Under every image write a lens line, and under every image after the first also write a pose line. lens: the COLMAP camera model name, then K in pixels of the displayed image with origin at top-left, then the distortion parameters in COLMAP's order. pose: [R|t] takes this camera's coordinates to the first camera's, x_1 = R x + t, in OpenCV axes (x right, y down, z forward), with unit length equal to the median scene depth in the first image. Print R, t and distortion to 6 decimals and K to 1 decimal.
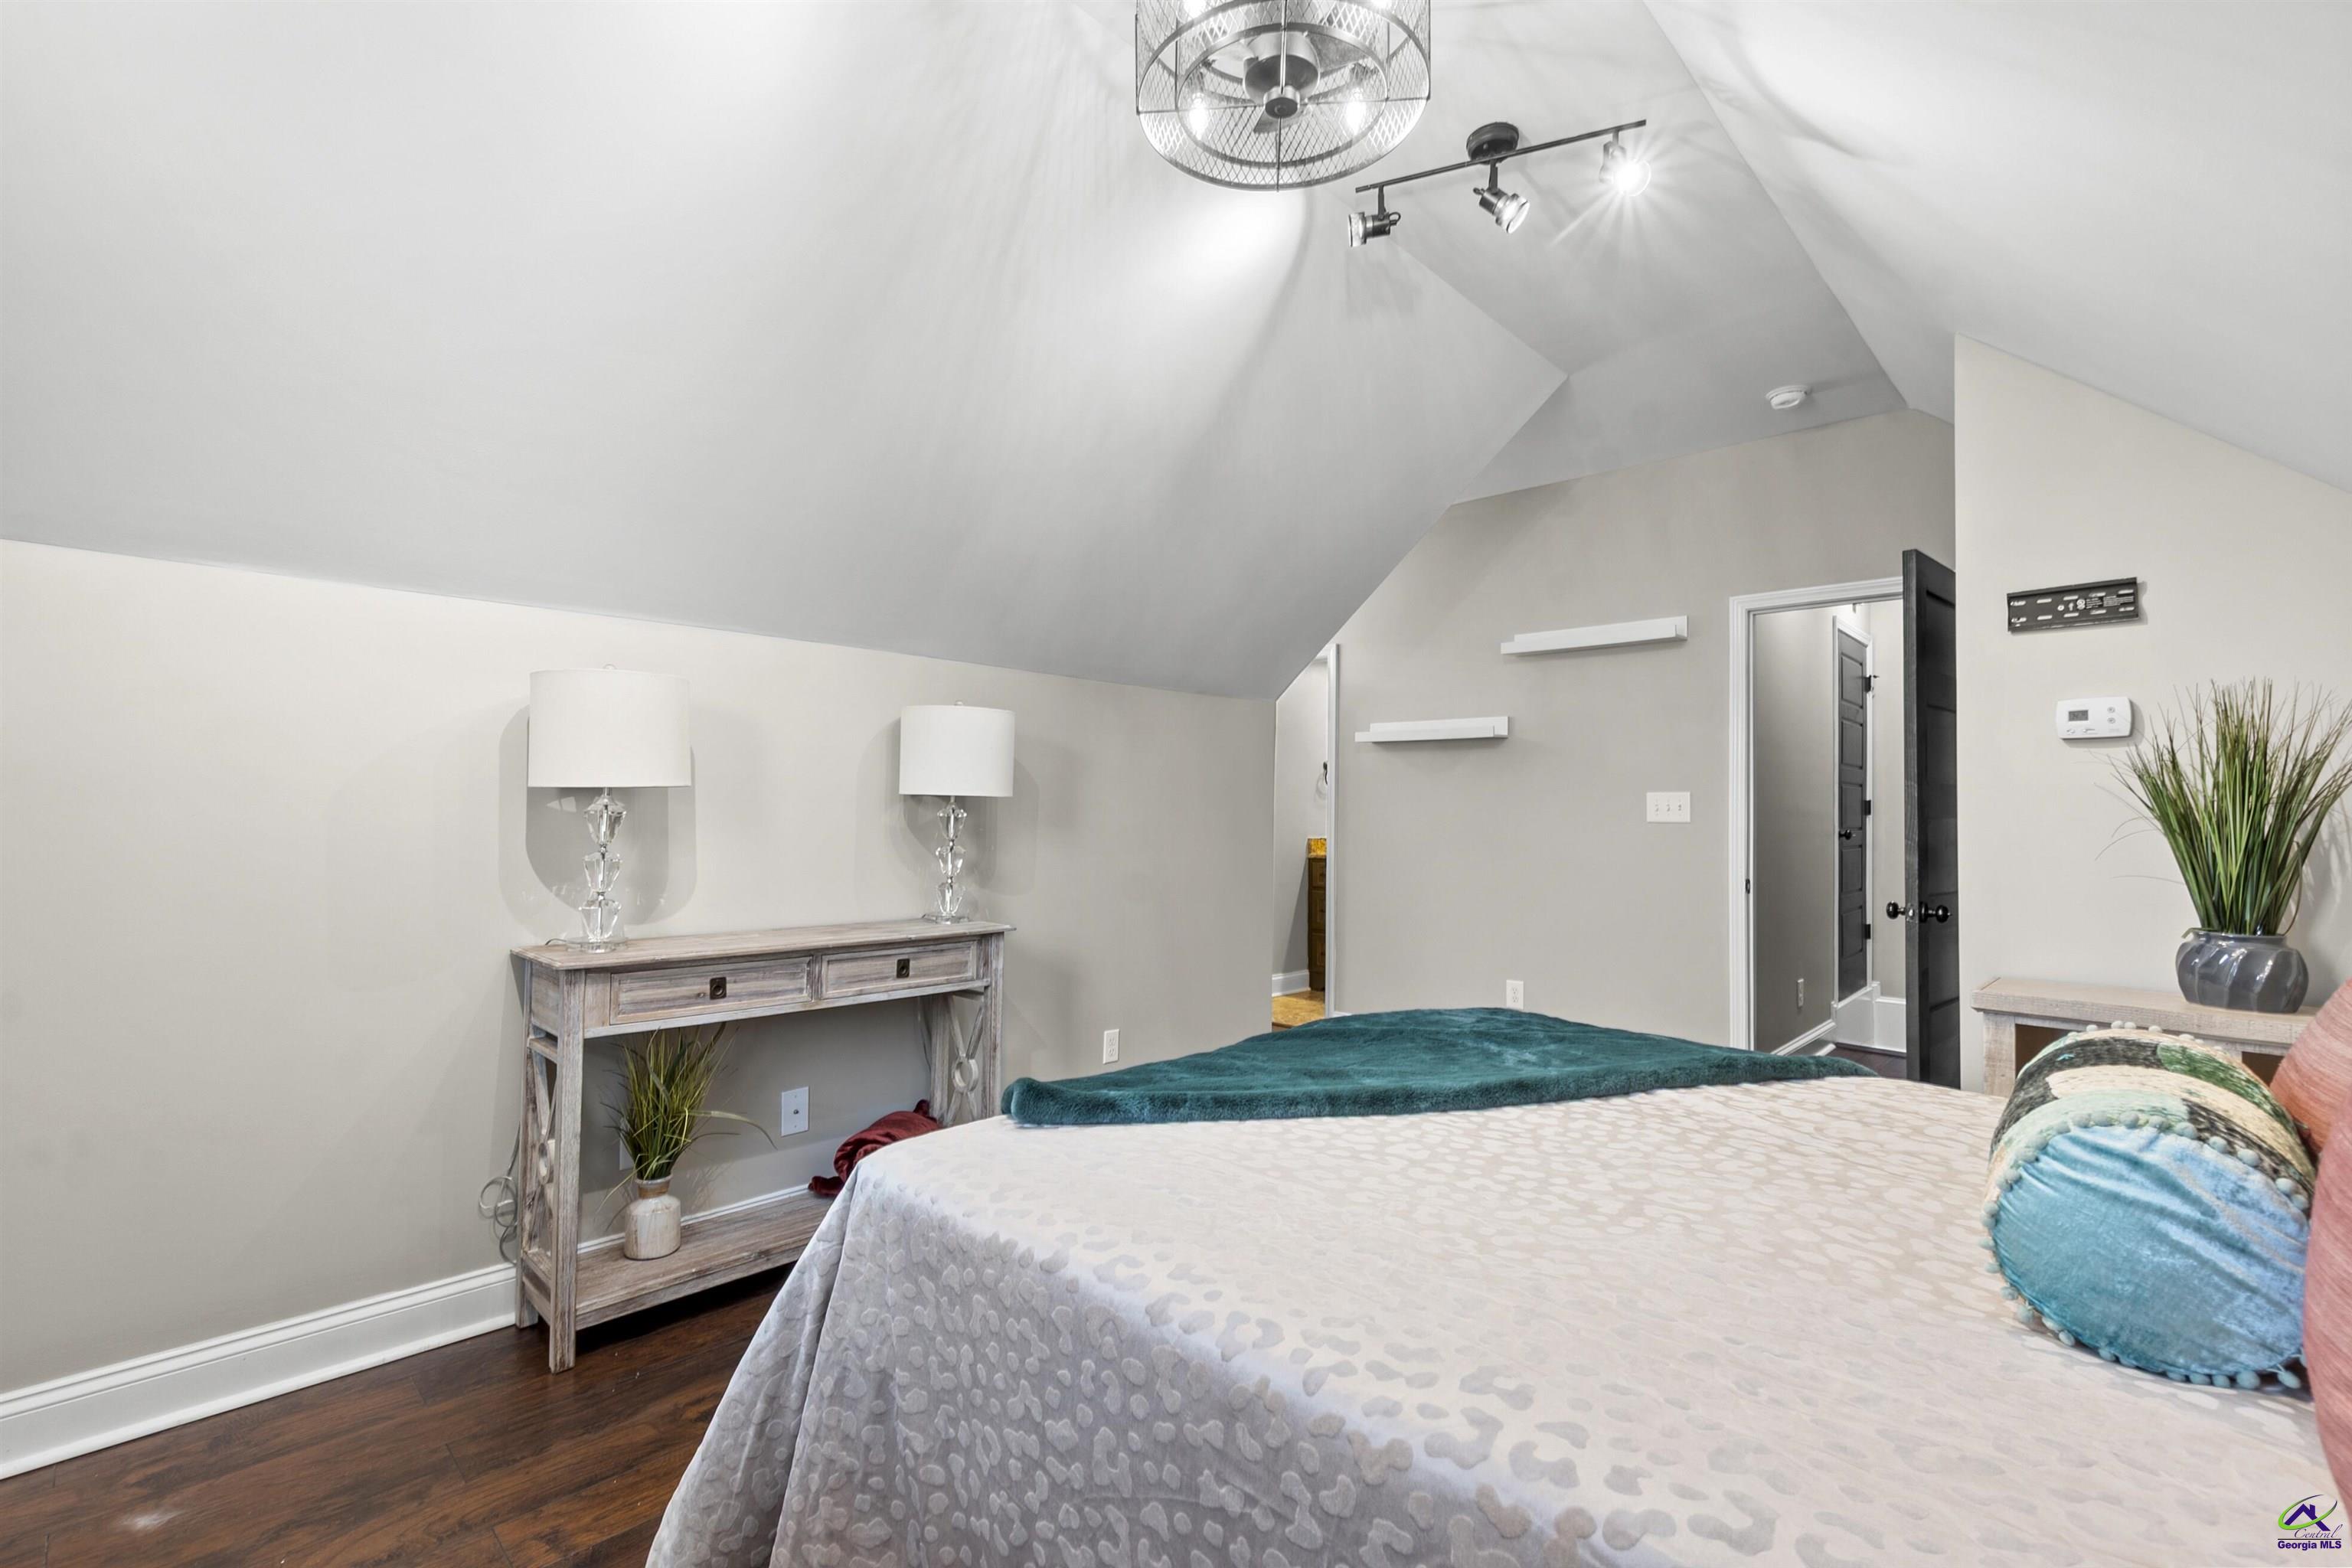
lens RADIAL K [[1027.8, 0, 1162.9], [0, 1027.8, 796.6], [0, 0, 1]] dist [-0.002319, 0.000660]
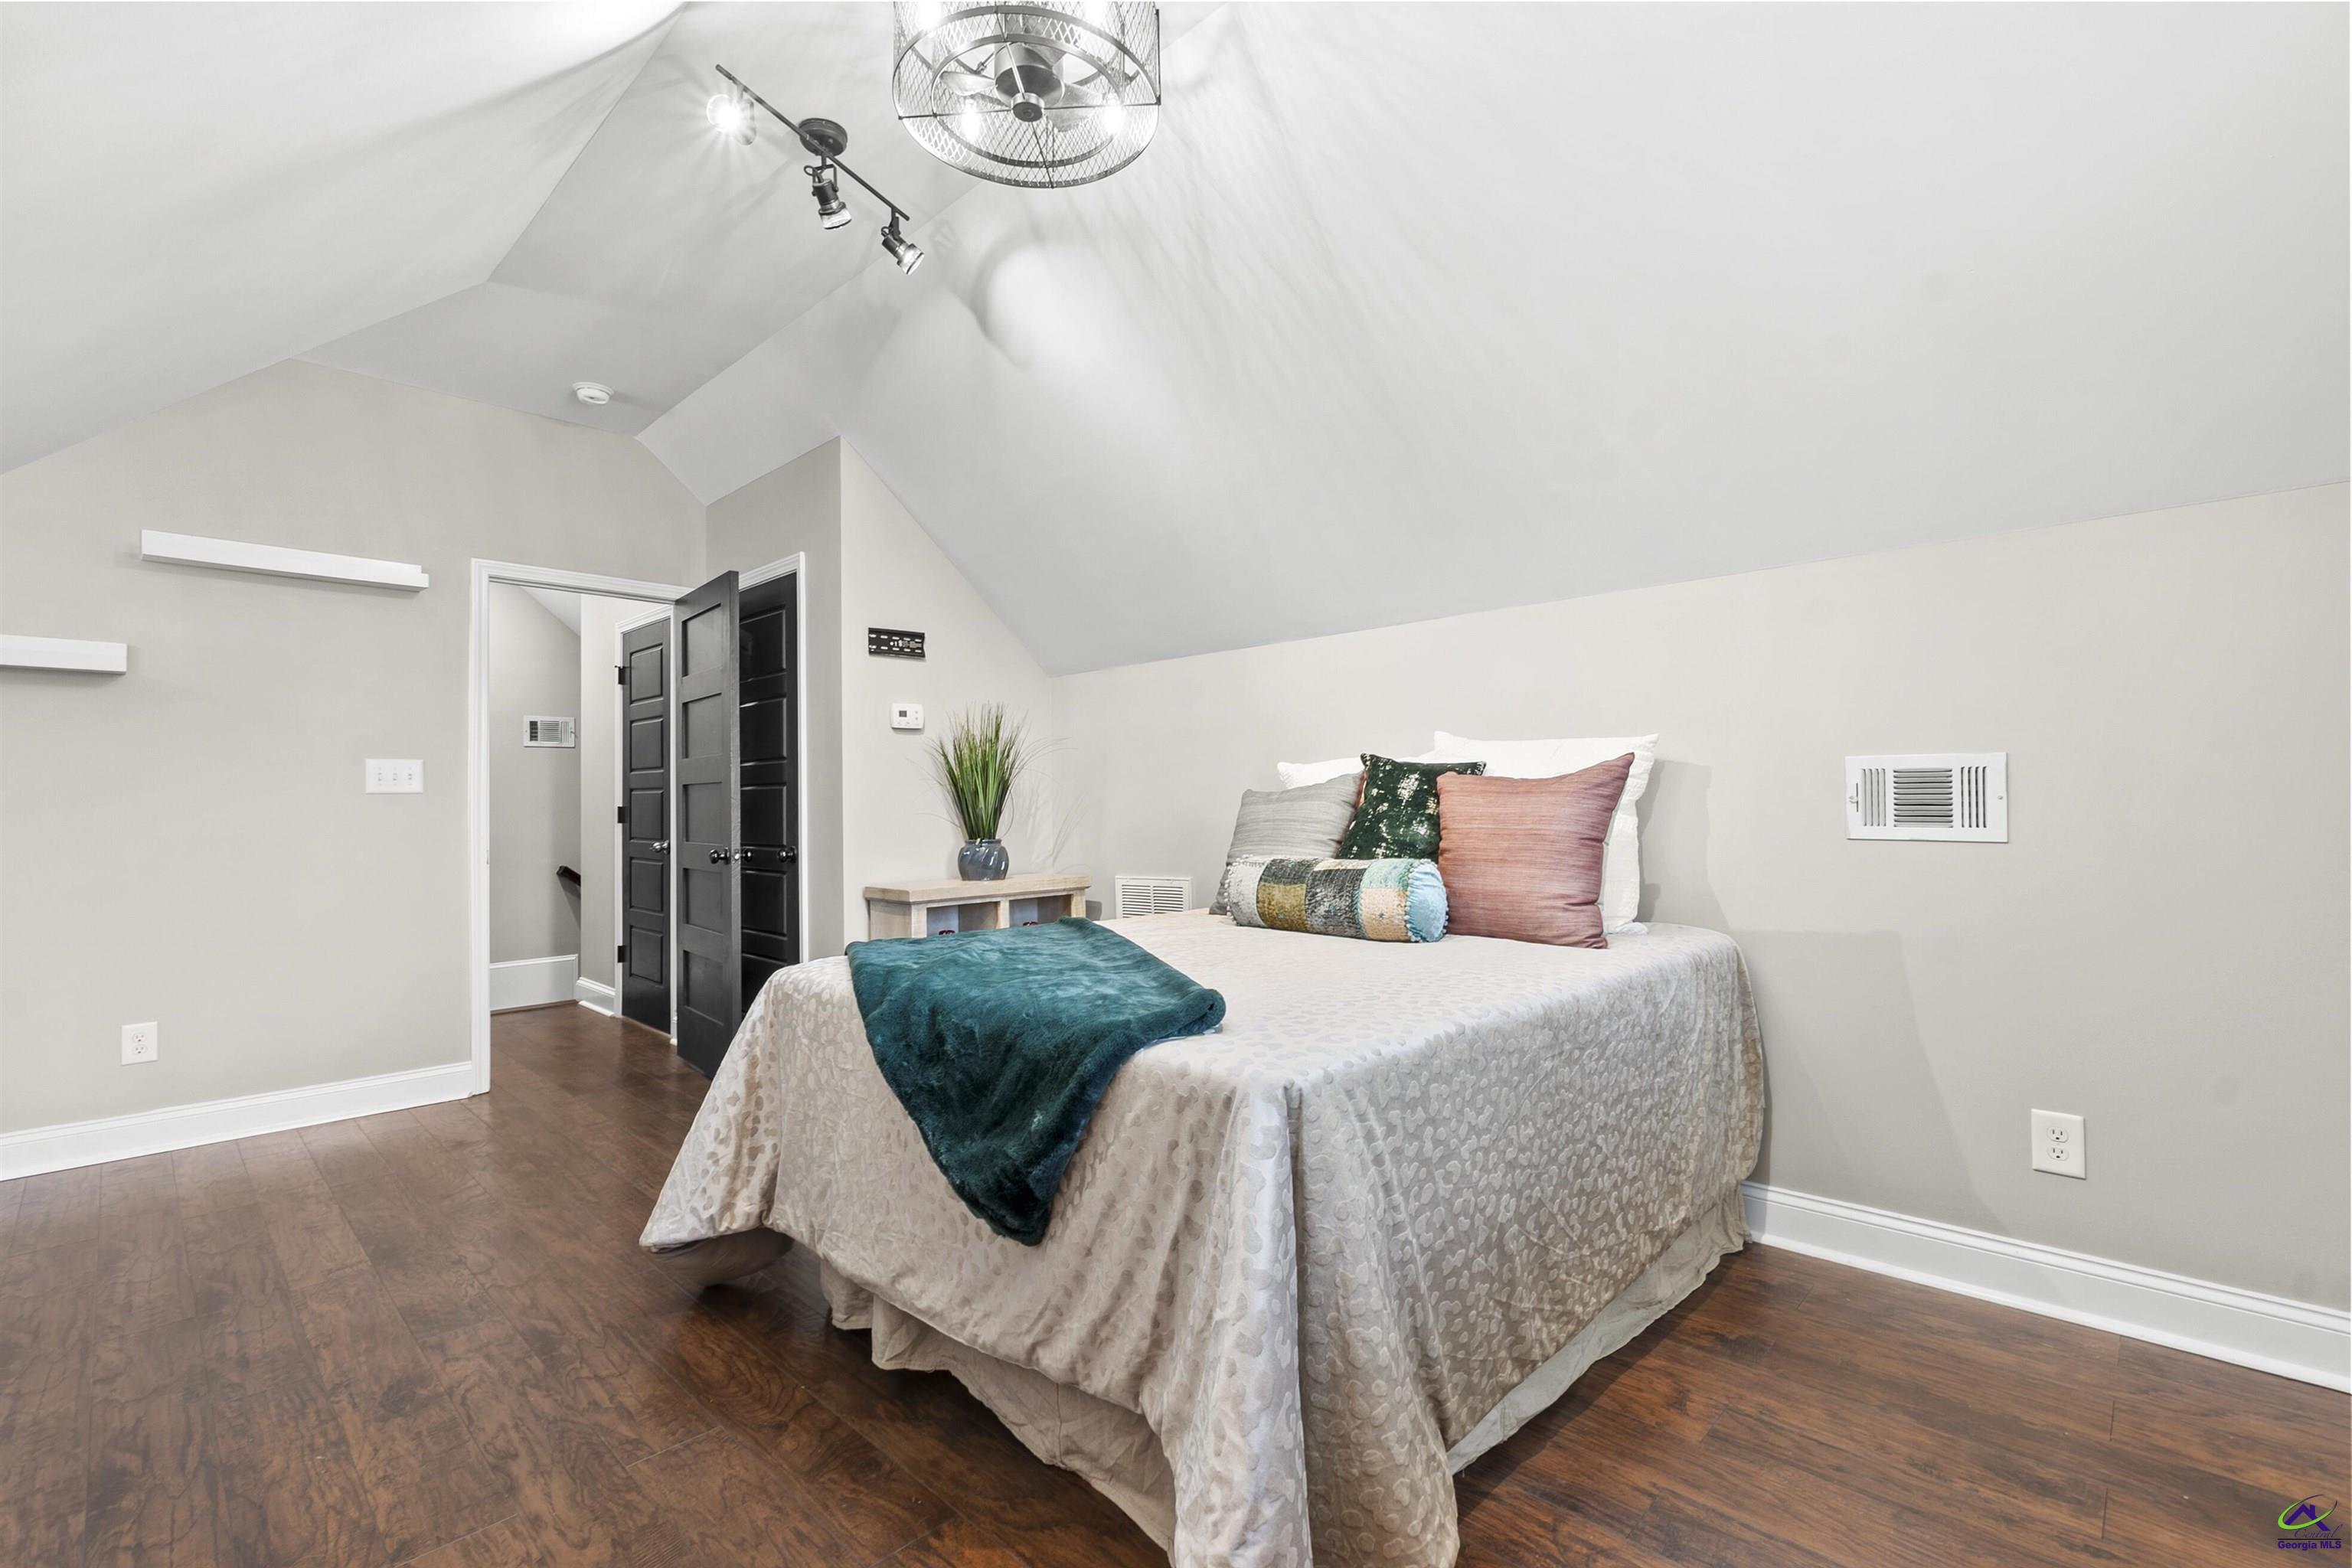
lens RADIAL K [[1027.8, 0, 1162.9], [0, 1027.8, 796.6], [0, 0, 1]] dist [-0.002319, 0.000660]
pose [[0.003636, -0.022024, 0.999751, -0.705295], [-0.000363, 0.999757, 0.022026, 0.014926], [-0.999993, -0.000443, 0.003628, 0.590169]]
